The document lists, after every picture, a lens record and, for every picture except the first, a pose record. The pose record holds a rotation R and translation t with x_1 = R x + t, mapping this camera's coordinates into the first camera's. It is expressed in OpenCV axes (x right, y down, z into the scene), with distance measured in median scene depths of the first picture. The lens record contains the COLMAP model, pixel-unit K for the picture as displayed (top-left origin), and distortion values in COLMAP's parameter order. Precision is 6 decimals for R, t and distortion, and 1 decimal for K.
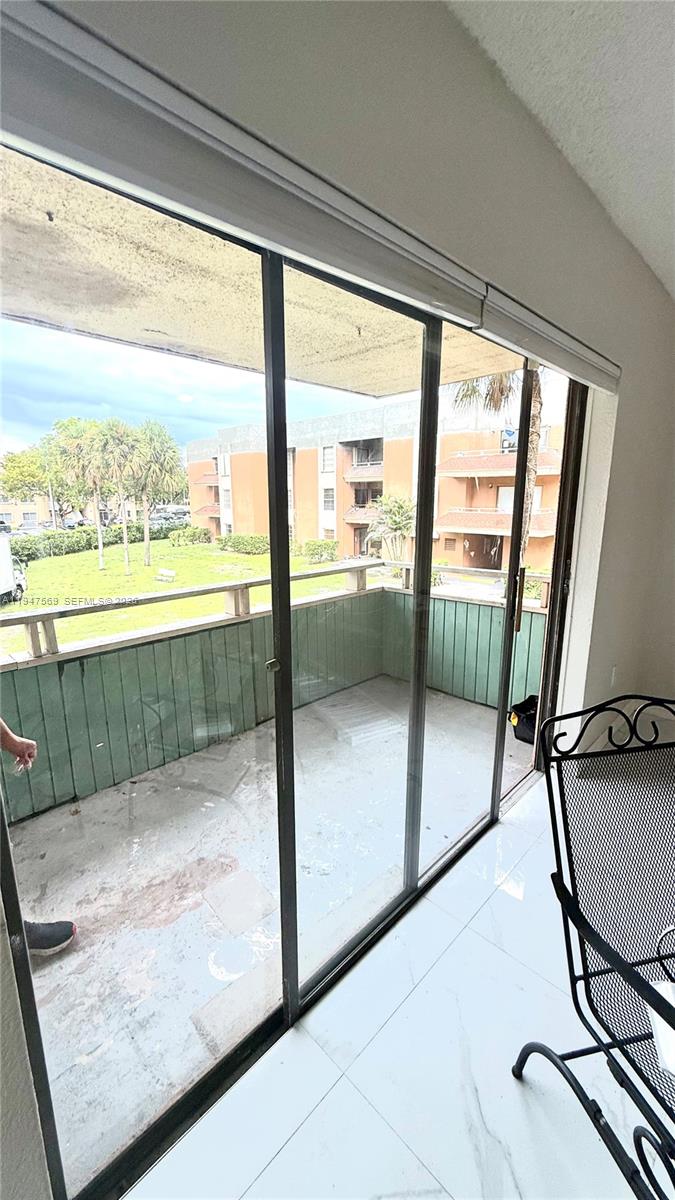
lens RADIAL K [[479.7, 0, 338.6], [0, 479.7, 602.7], [0, 0, 1]] dist [0.000300, 0.000068]
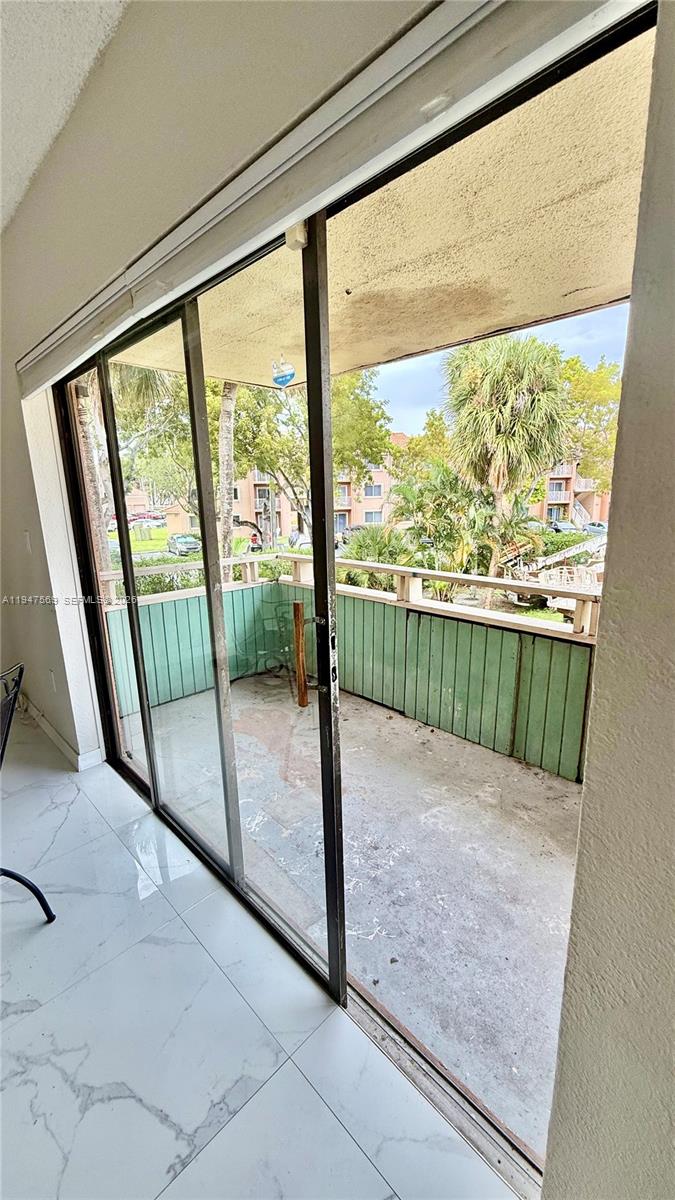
lens RADIAL K [[479.7, 0, 338.1], [0, 479.7, 601.9], [0, 0, 1]] dist [0.000300, 0.000068]
pose [[-0.015465, 0.228757, -0.973361, 0.700957], [-0.195756, 0.953946, 0.227304, -0.157437], [0.980531, 0.194056, 0.030028, 0.753549]]
